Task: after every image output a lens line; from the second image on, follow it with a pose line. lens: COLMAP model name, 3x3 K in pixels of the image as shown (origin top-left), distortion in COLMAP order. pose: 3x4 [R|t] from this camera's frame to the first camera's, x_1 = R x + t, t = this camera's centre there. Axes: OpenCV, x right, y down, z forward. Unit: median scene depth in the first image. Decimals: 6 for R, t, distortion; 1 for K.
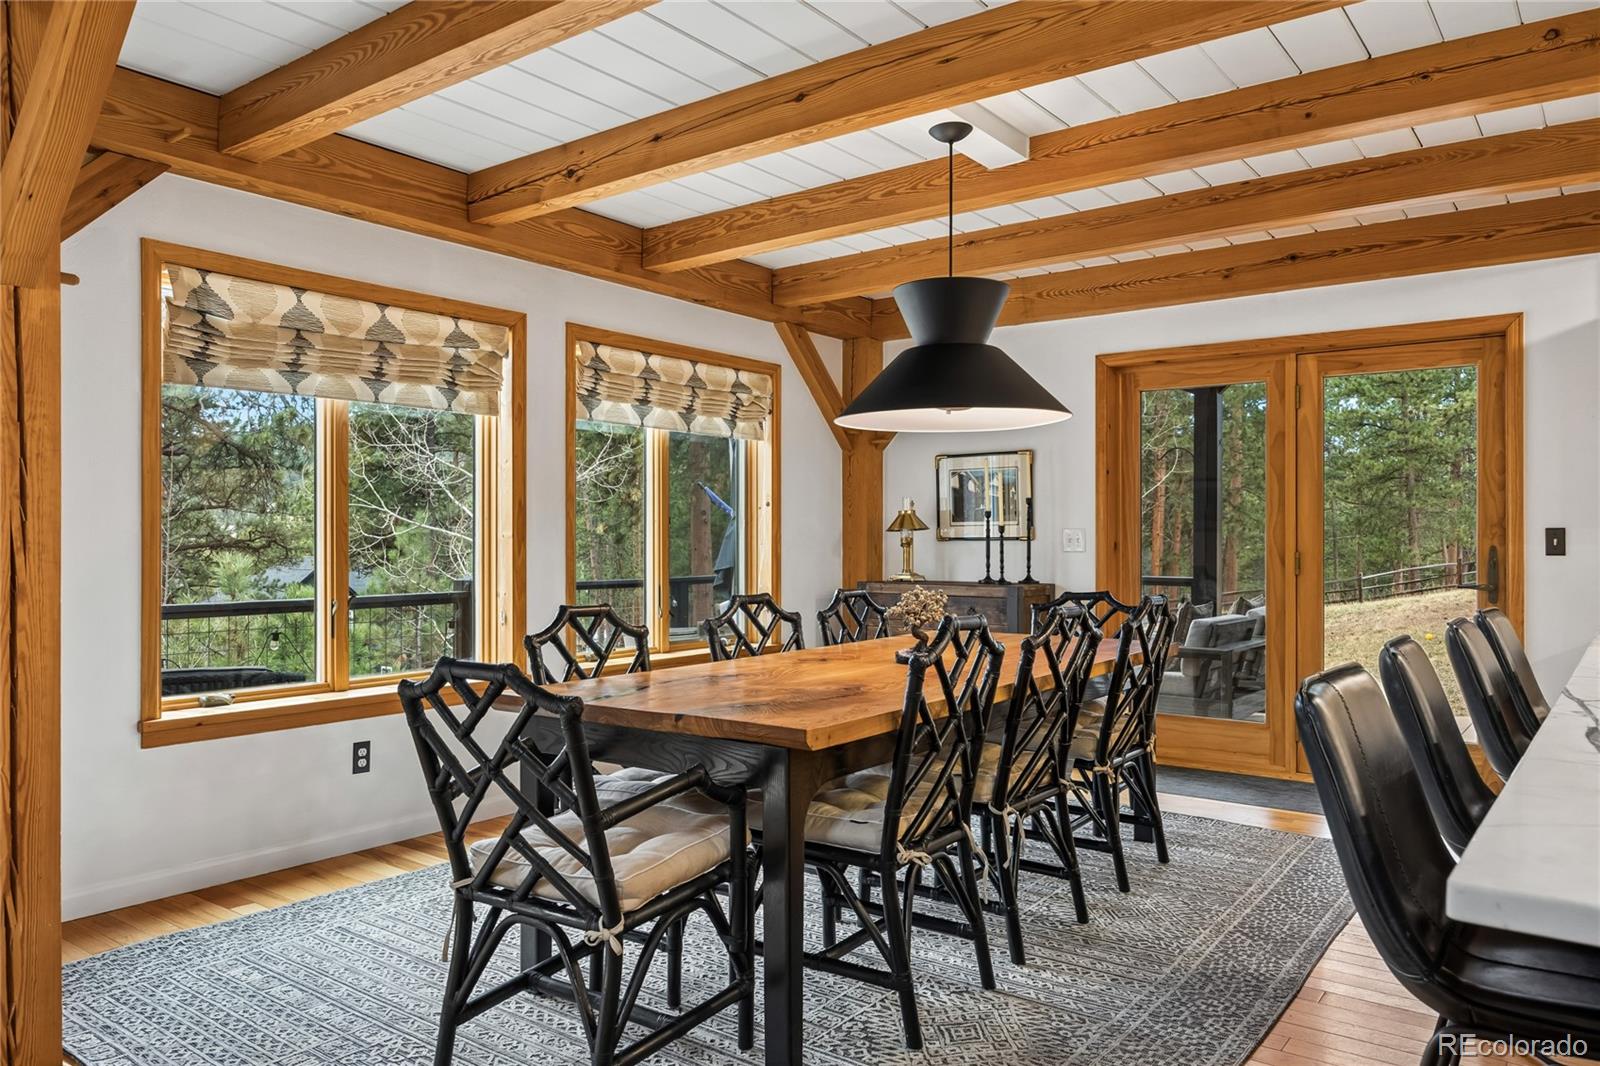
lens RADIAL K [[1107.9, 0, 805.9], [0, 1107.9, 533.9], [0, 0, 1]] dist [-0.006957, -0.001711]
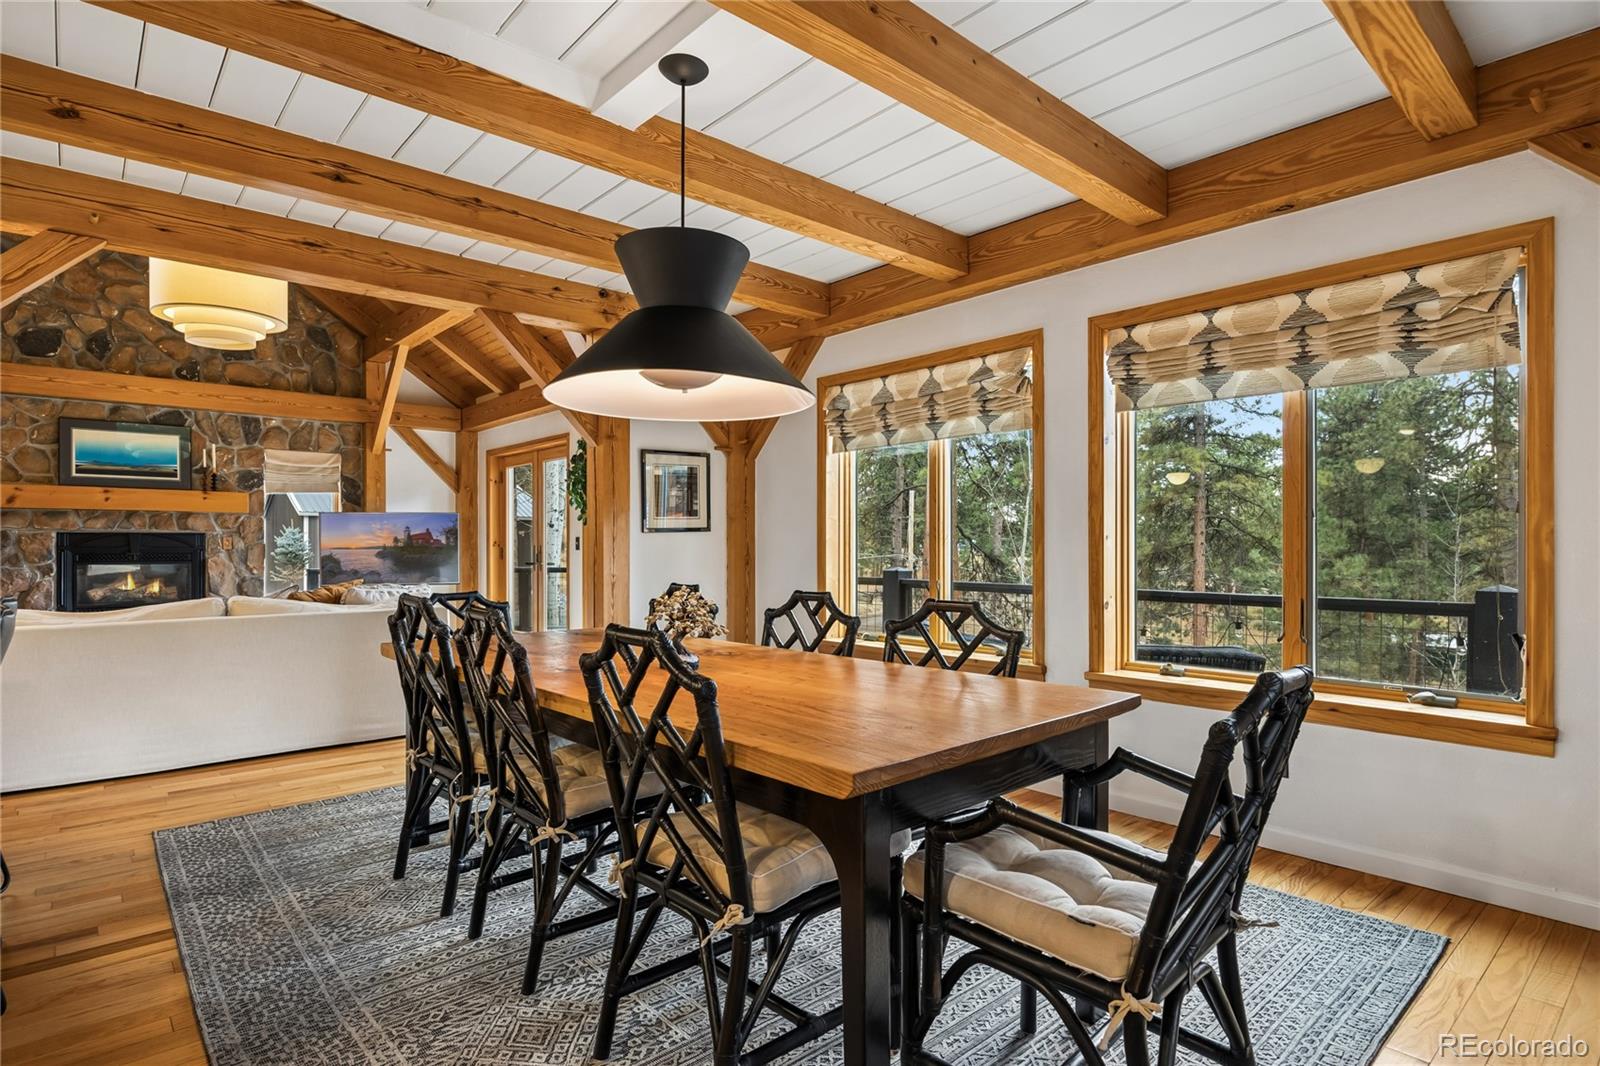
lens RADIAL K [[836.7, 0, 808.6], [0, 836.7, 547.8], [0, 0, 1]] dist [-0.010483, 0.000279]
pose [[-0.194074, 0.004549, -0.980976, 0.614979], [0.005438, 0.999979, 0.003561, 0.009085], [0.980972, -0.004643, -0.194094, 0.989957]]
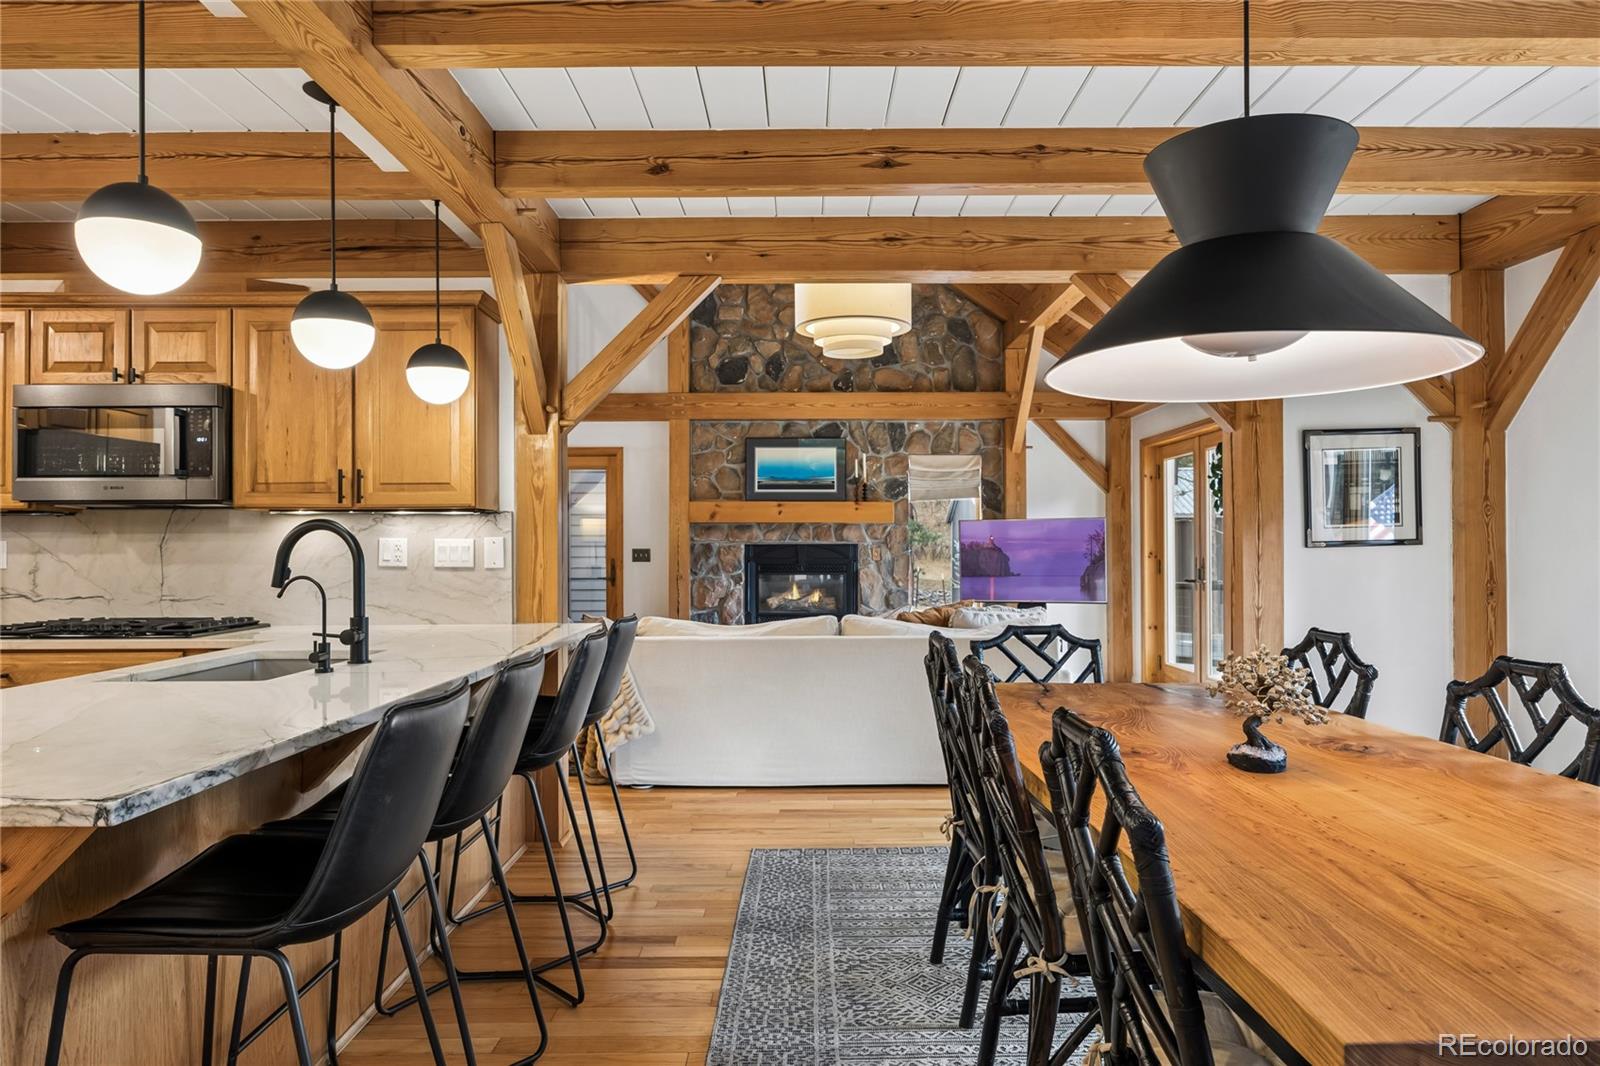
lens RADIAL K [[1030.4, 0, 800.6], [0, 1030.4, 537.4], [0, 0, 1]] dist [-0.005055, -0.001585]
pose [[-0.800405, -0.004129, -0.599445, 0.527738], [0.004945, 0.999897, -0.013490, -0.007262], [0.599439, -0.013761, -0.800302, 1.047208]]
